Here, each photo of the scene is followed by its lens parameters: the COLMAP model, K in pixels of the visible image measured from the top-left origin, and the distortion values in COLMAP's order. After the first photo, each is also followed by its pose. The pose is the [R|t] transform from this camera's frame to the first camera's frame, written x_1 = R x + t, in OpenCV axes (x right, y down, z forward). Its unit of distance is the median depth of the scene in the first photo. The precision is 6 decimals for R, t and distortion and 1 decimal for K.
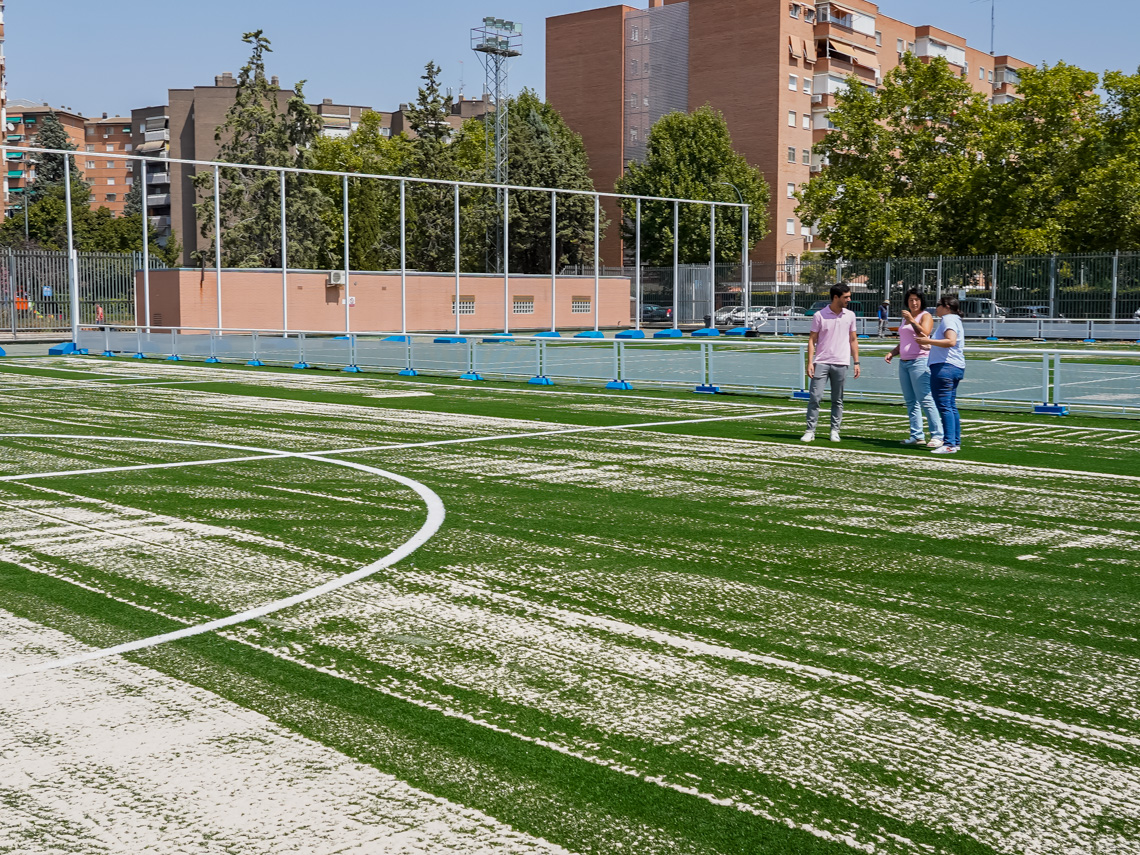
lens RADIAL K [[1292.7, 0, 569.7], [0, 1292.7, 427.9], [0, 0, 1]] dist [0.007536, 0.000000]
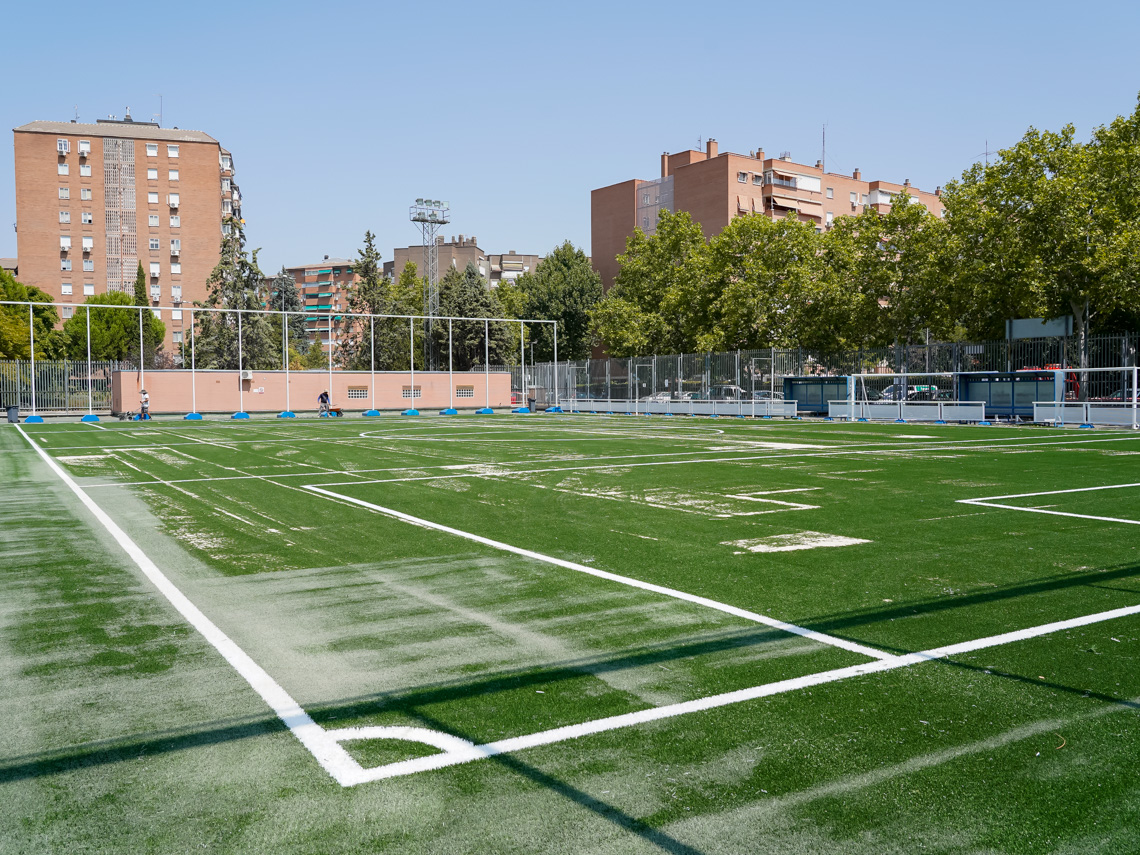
lens RADIAL K [[955.5, 0, 570.4], [0, 955.5, 427.2], [0, 0, 1]] dist [-0.001876, 0.001027]
pose [[0.972297, 0.004682, -0.233702, 0.229384], [-0.018697, 0.998154, -0.057792, 0.001869], [0.233000, 0.060561, 0.970589, -0.002446]]
